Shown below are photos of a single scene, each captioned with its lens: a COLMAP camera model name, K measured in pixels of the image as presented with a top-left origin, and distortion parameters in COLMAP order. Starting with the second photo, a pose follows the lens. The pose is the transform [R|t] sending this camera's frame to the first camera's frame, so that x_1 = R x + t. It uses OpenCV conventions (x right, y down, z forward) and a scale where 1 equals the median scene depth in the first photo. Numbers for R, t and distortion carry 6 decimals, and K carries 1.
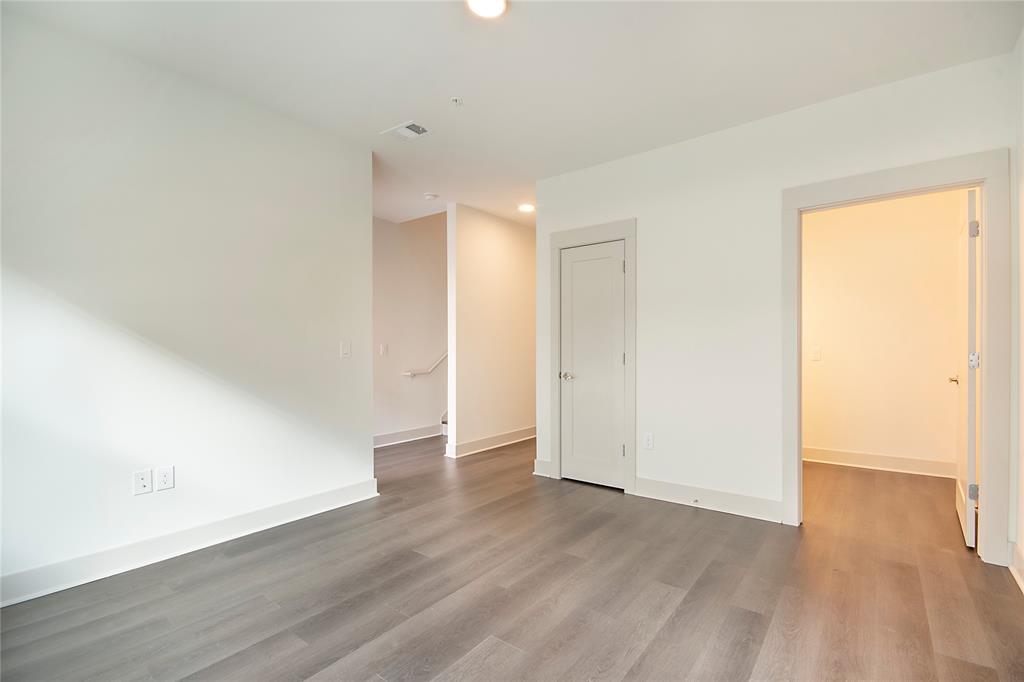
lens RADIAL K [[457.9, 0, 510.7], [0, 457.9, 346.2], [0, 0, 1]] dist [0.003730, -0.009124]
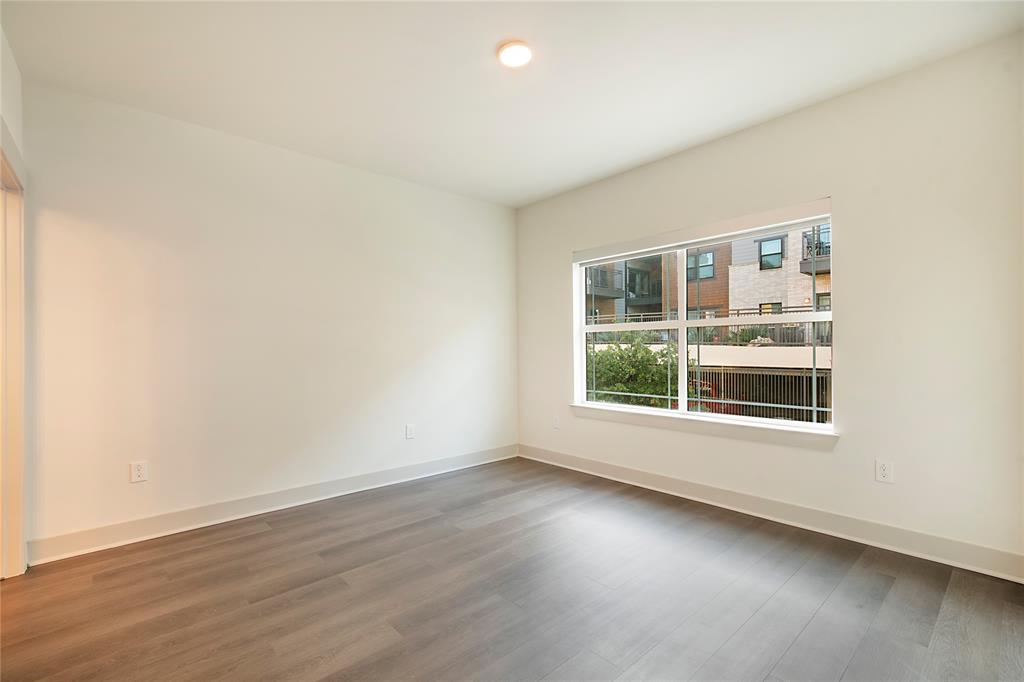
lens RADIAL K [[457.9, 0, 510.7], [0, 457.9, 346.2], [0, 0, 1]] dist [0.003730, -0.009124]
pose [[-0.985750, 0.012866, 0.167722, -0.208493], [0.011862, 0.999905, -0.006982, -0.003094], [-0.167796, -0.004892, -0.985810, 1.967970]]
